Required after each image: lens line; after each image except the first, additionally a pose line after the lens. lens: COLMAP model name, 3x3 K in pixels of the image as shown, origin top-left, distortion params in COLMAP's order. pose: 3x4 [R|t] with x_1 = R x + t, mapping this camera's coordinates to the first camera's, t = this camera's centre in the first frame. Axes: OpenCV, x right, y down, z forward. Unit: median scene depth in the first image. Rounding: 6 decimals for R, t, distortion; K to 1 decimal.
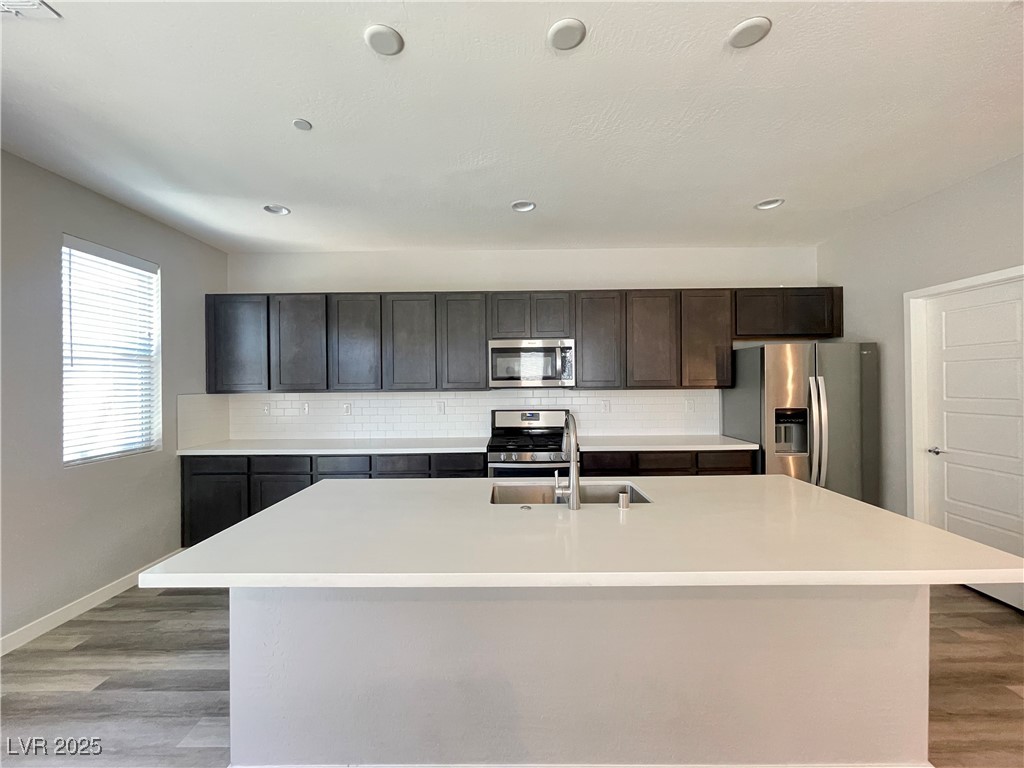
lens RADIAL K [[414.9, 0, 511.2], [0, 414.9, 384.6], [0, 0, 1]] dist [-0.004159, 0.000206]
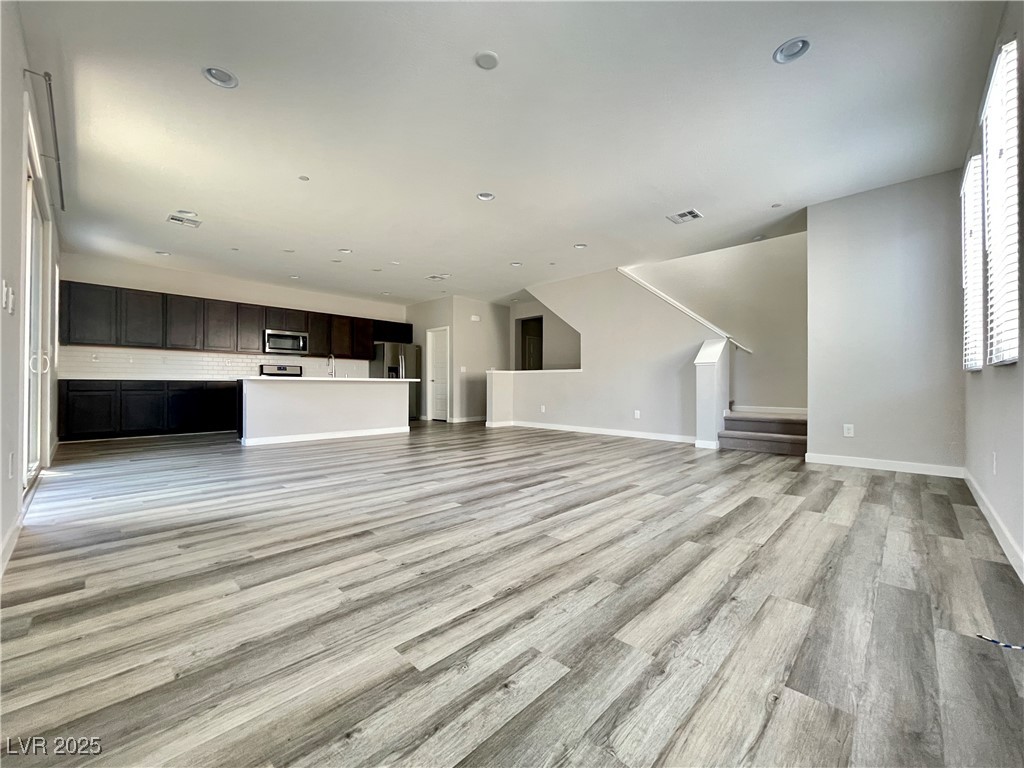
lens RADIAL K [[414.9, 0, 509.1], [0, 414.9, 392.8], [0, 0, 1]] dist [-0.004159, 0.000206]
pose [[0.698282, 0.002351, 0.715819, -0.725943], [-0.011041, 0.999911, 0.007486, 0.192262], [-0.715738, -0.013131, 0.698246, -1.415120]]
